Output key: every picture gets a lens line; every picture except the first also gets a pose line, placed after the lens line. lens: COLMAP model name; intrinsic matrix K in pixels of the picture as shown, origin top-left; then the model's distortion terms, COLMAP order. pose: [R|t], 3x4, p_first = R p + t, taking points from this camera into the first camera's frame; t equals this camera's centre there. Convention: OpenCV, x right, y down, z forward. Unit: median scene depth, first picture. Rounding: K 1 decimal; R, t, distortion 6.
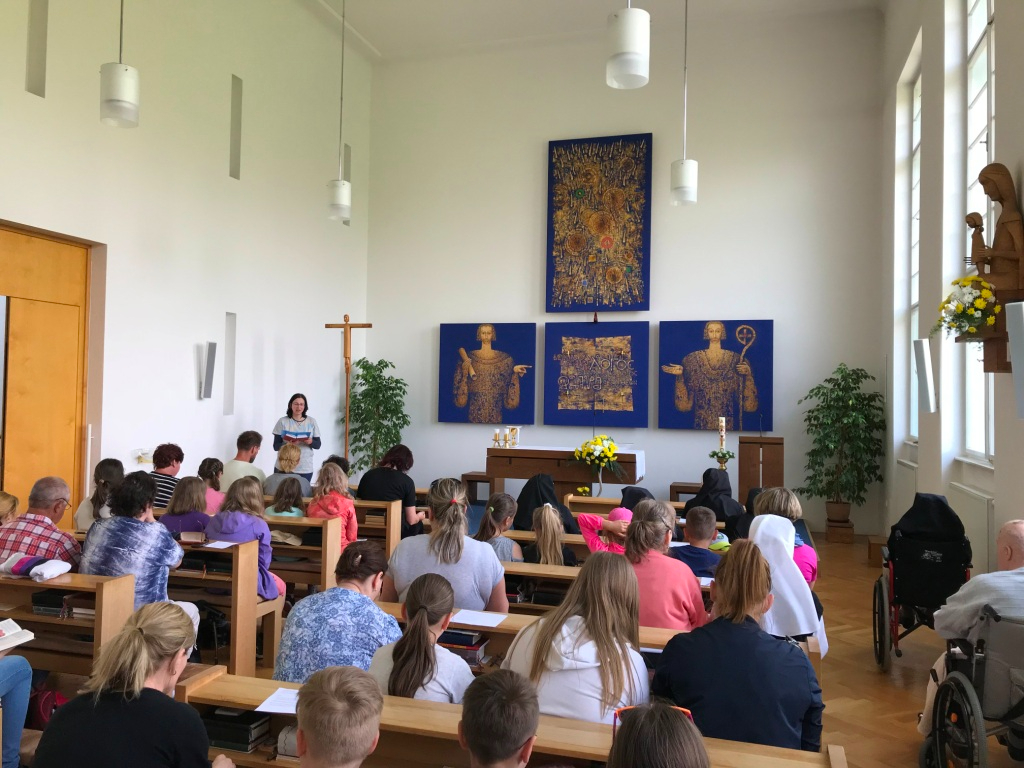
lens RADIAL K [[819.5, 0, 512.0], [0, 819.5, 384.0], [0, 0, 1]] dist [0.110937, -0.212328]
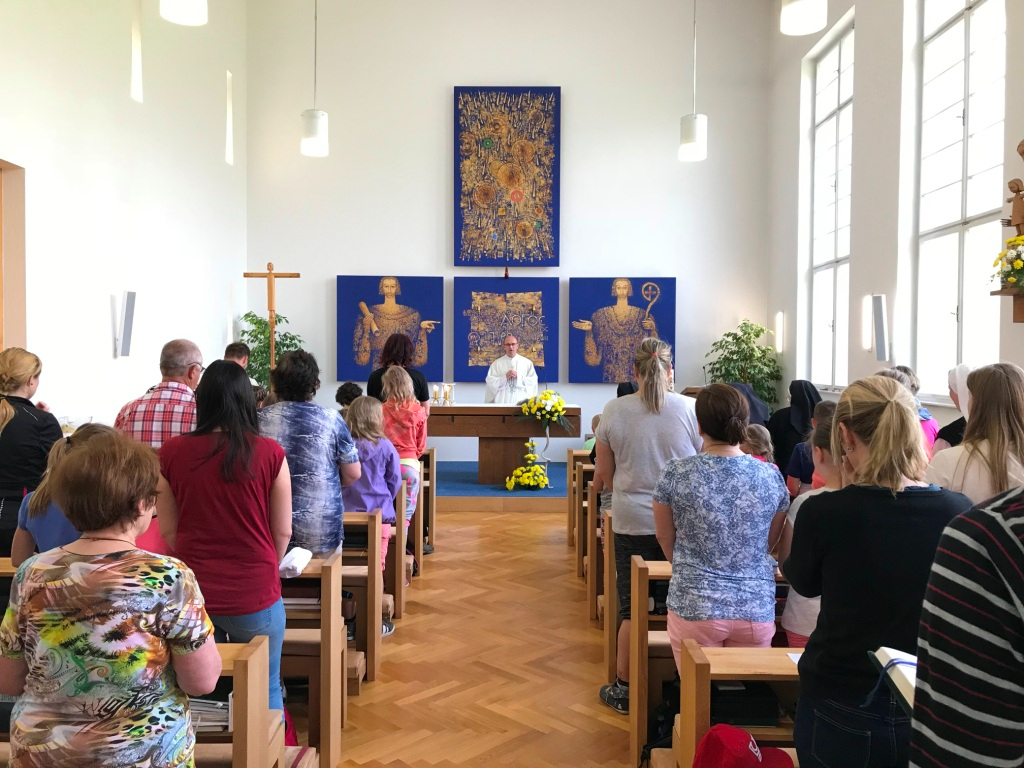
lens RADIAL K [[815.3, 0, 512.0], [0, 815.3, 384.0], [0, 0, 1]] dist [0.155335, -0.388442]
pose [[0.958360, -0.019890, 0.284868, -0.177098], [0.005776, 0.998717, 0.050300, 0.003773], [-0.285503, -0.046560, 0.957246, 0.048248]]
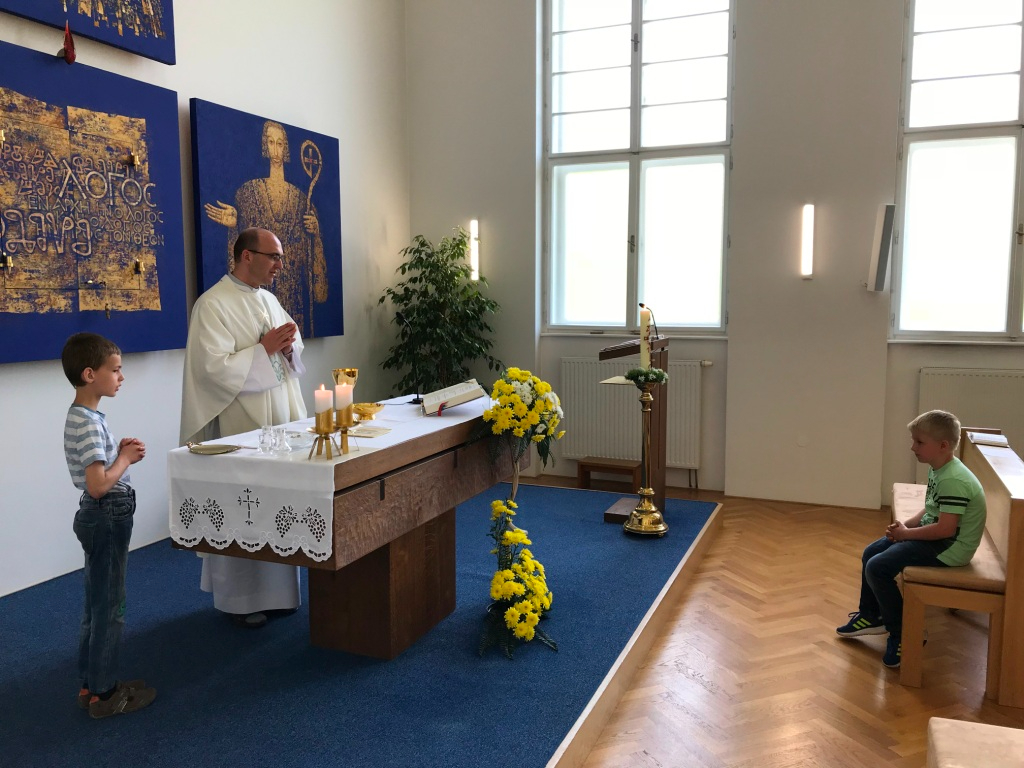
lens RADIAL K [[834.9, 0, 504.7], [0, 834.9, 379.4], [0, 0, 1]] dist [0.001427, 0.011733]
pose [[0.112304, -0.119451, 0.986468, -0.246831], [-0.011250, 0.992532, 0.121466, 0.014549], [-0.993610, -0.024739, 0.110121, 0.781277]]
